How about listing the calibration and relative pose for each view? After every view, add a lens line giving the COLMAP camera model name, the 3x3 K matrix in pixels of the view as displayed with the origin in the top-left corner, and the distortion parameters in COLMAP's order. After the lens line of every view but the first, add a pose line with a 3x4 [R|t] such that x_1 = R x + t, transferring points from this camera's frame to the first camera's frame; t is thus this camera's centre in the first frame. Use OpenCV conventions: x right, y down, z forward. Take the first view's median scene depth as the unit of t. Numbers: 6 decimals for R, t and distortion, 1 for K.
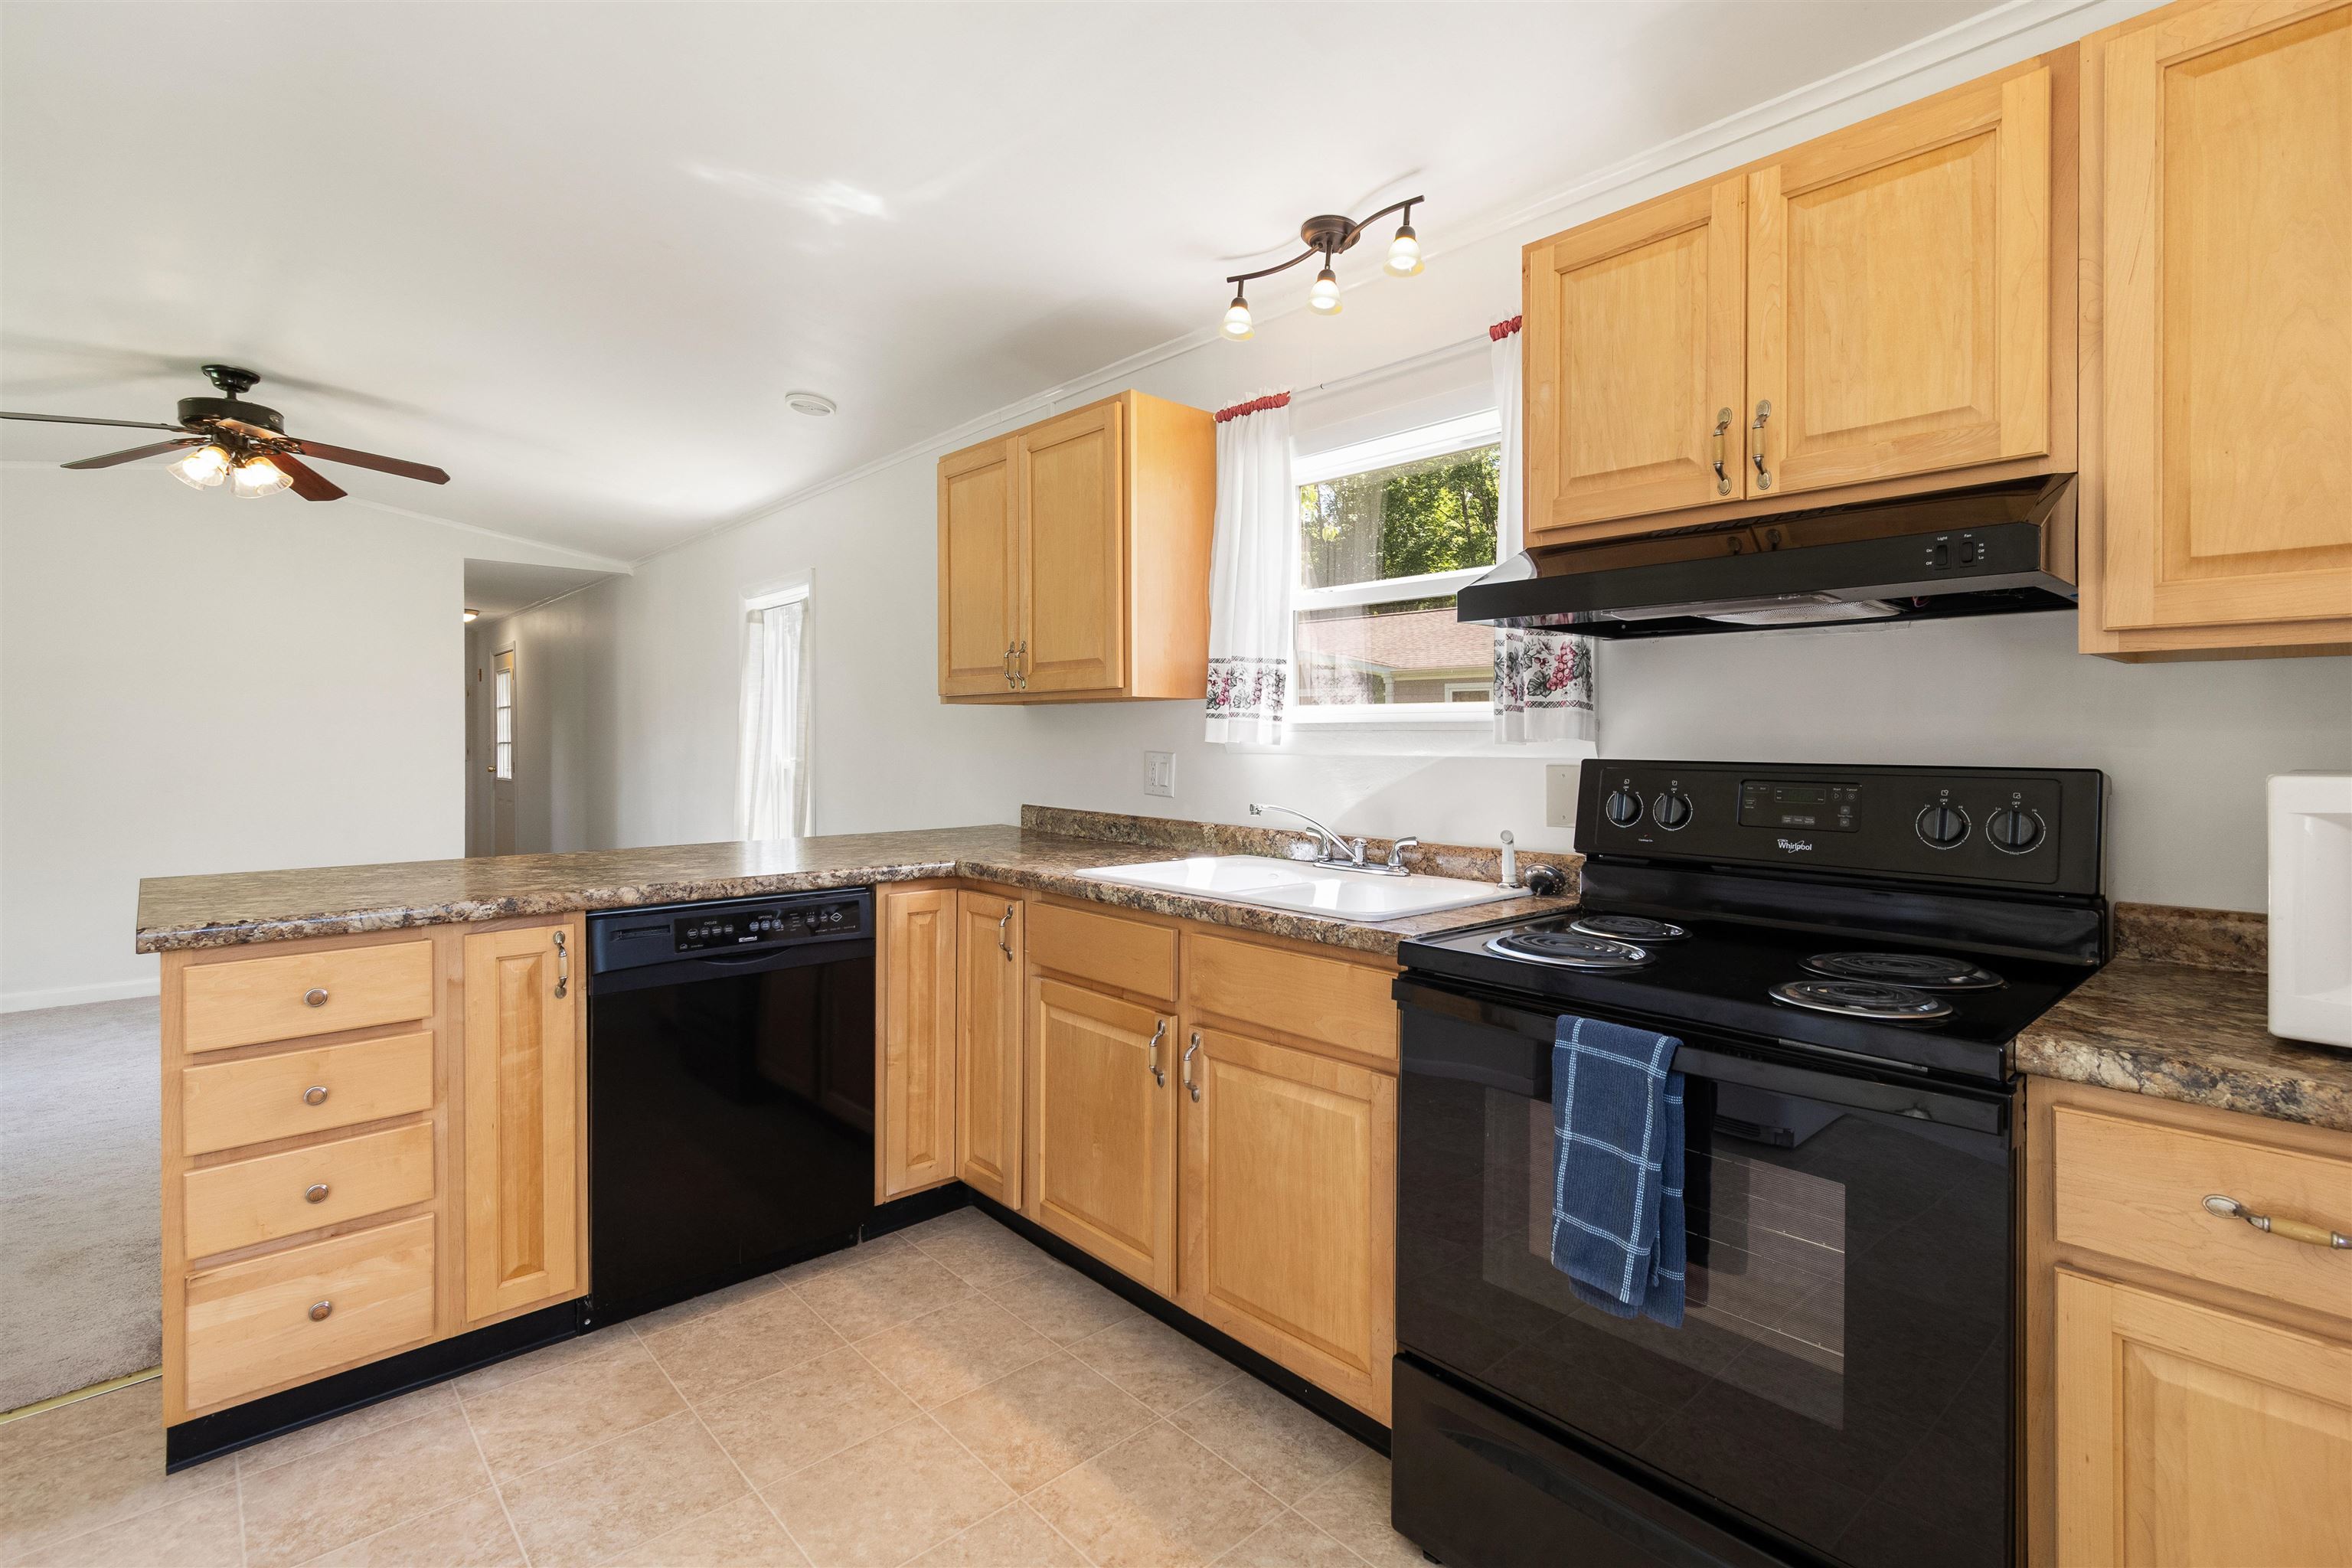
lens RADIAL K [[1084.4, 0, 1187.9], [0, 1084.4, 746.5], [0, 0, 1]] dist [0.002784, -0.000020]
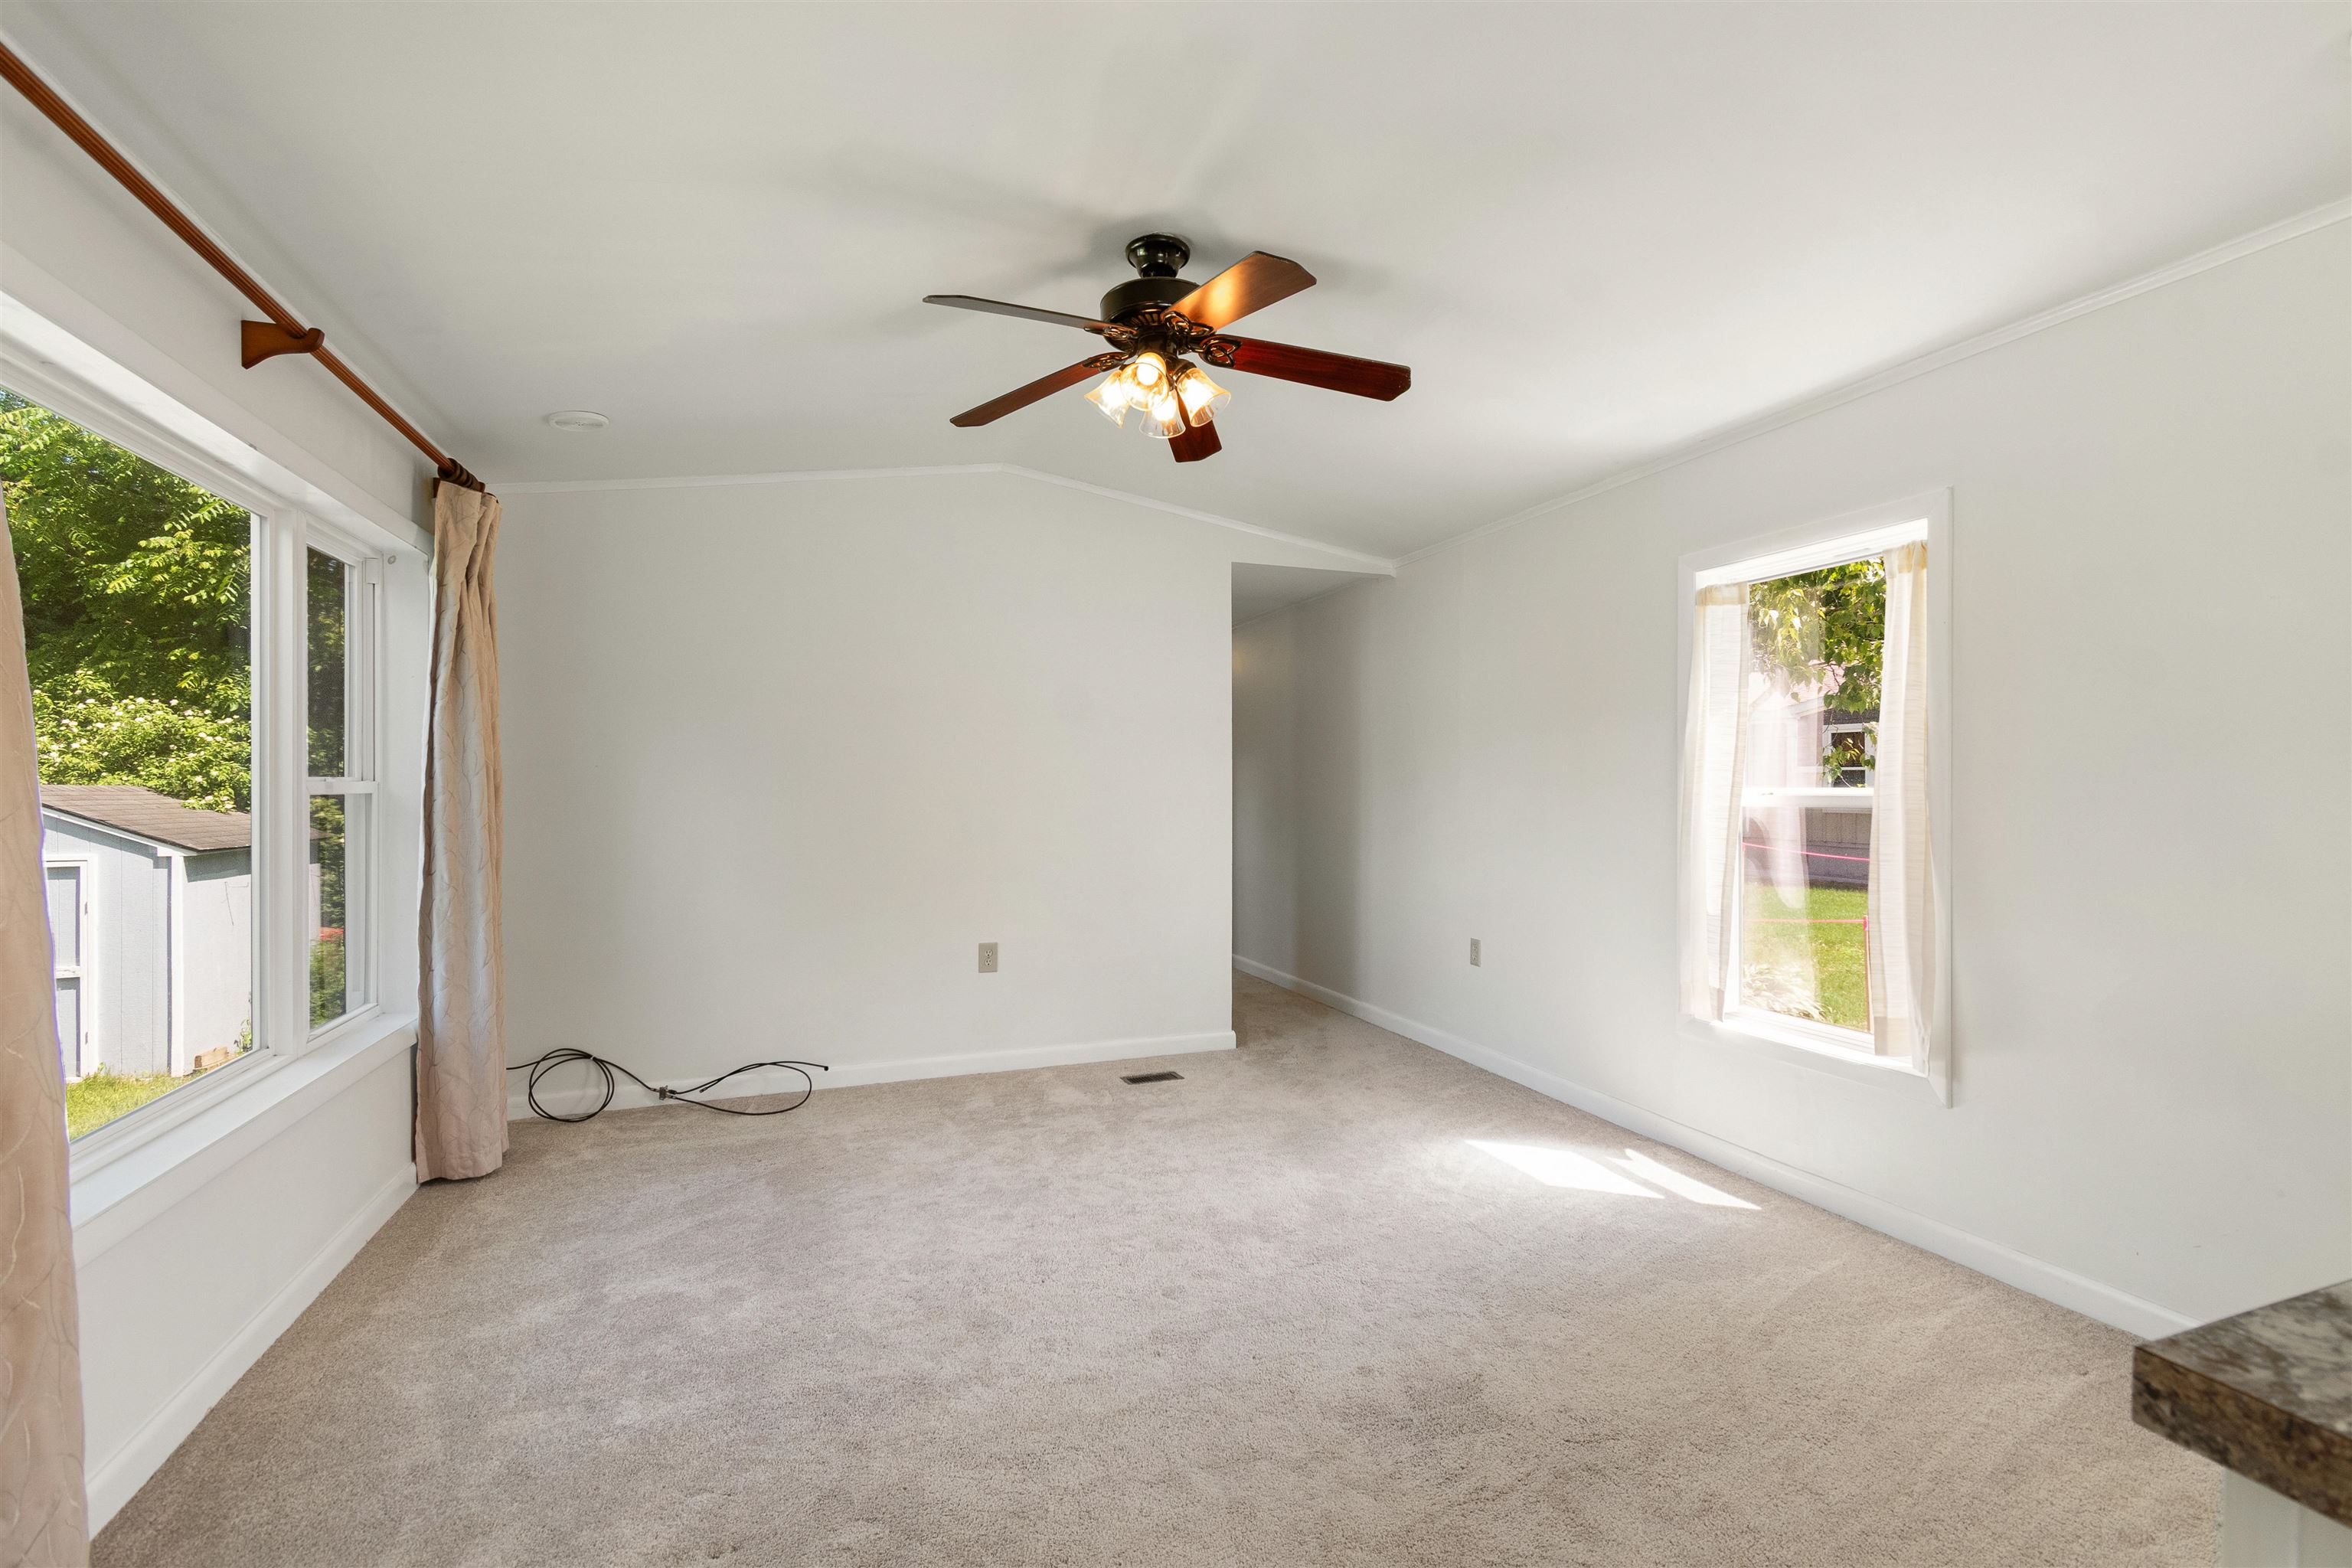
lens RADIAL K [[1025.8, 0, 1176.0], [0, 1025.8, 784.0], [0, 0, 1]] dist [-0.000580, -0.000138]
pose [[0.921601, -0.000775, -0.388138, -1.179156], [-0.001903, 0.999977, -0.006514, -0.001037], [0.388134, 0.006742, 0.921578, 0.770562]]
